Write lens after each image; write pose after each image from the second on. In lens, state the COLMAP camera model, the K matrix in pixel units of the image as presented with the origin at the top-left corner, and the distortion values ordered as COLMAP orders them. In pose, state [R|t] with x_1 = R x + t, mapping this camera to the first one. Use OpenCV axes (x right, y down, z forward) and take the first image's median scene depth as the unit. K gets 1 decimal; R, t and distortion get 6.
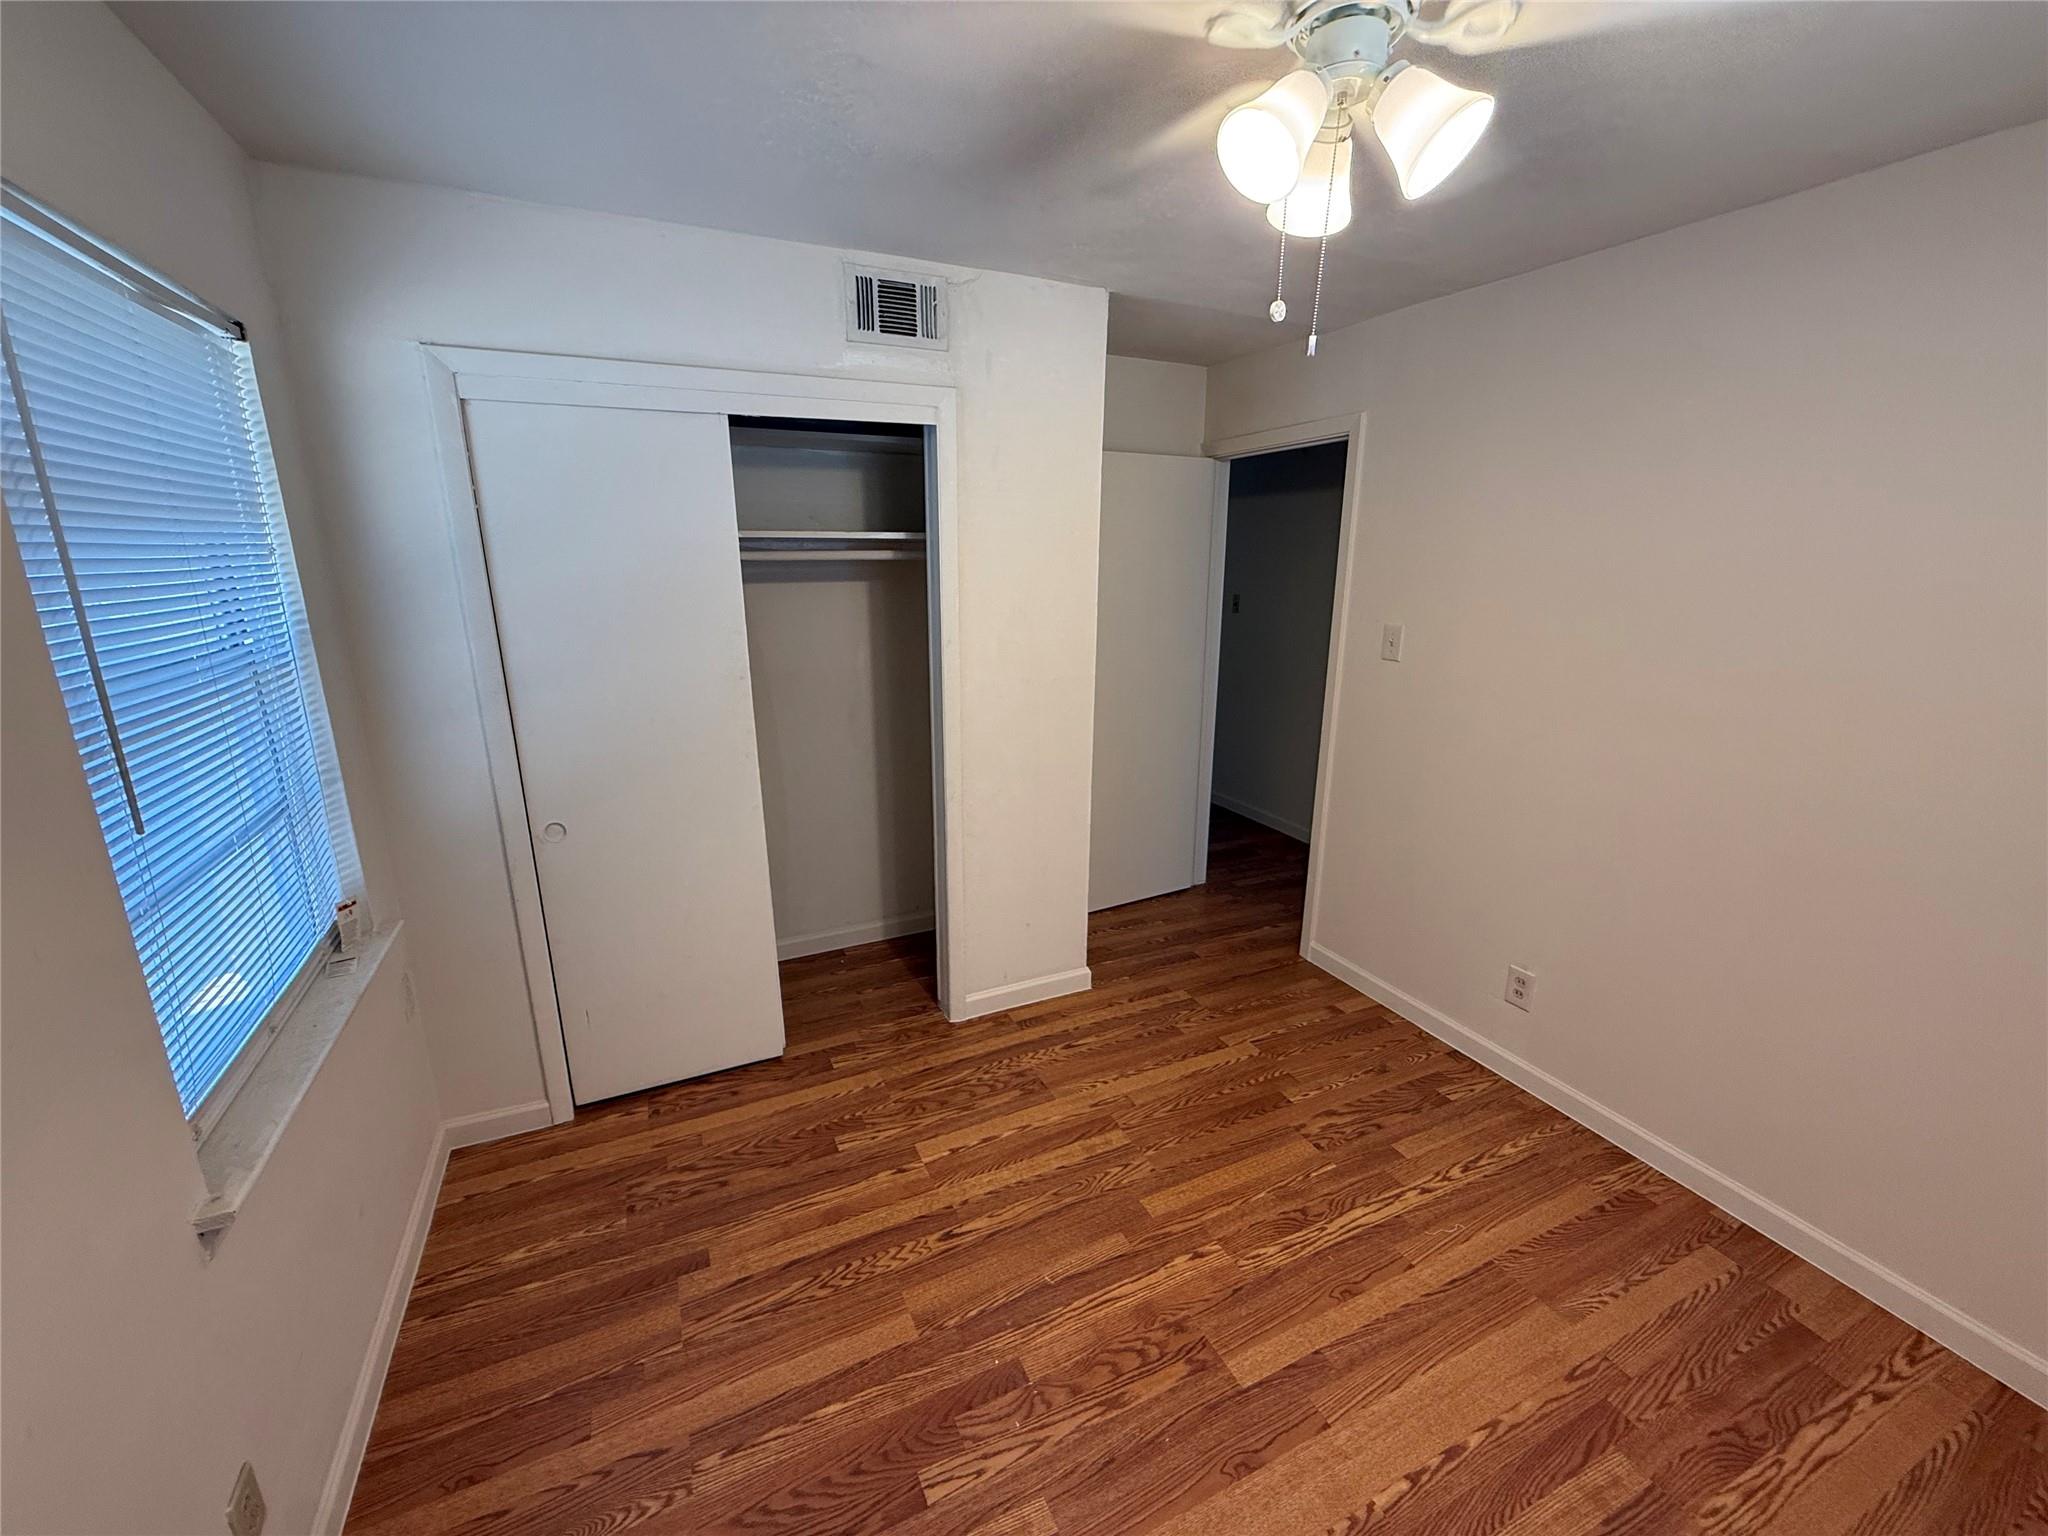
lens RADIAL K [[825.6, 0, 1019.3], [0, 825.6, 772.7], [0, 0, 1]] dist [0.004364, 0.000144]
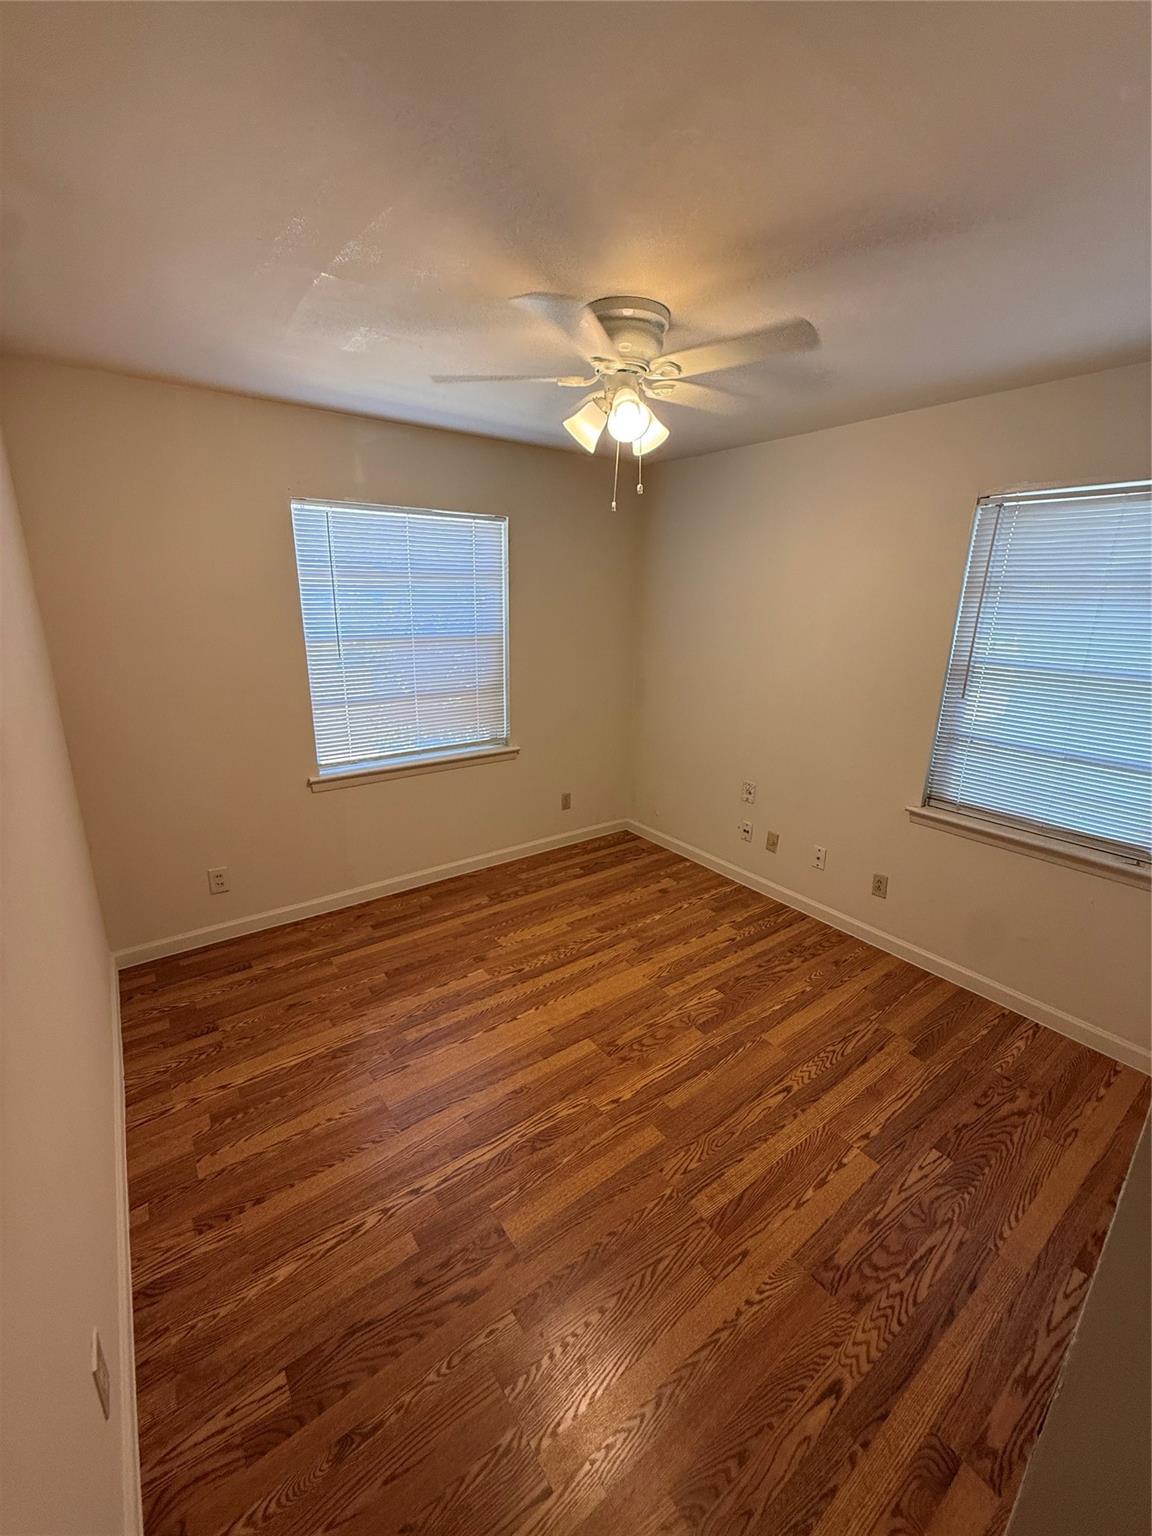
lens RADIAL K [[619.2, 0, 570.3], [0, 619.2, 763.2], [0, 0, 1]] dist [0.004364, 0.000144]
pose [[-0.981300, 0.023534, -0.191040, 0.475355], [-0.076444, 0.863222, 0.499004, -0.430550], [0.176653, 0.504276, -0.845280, 1.572114]]
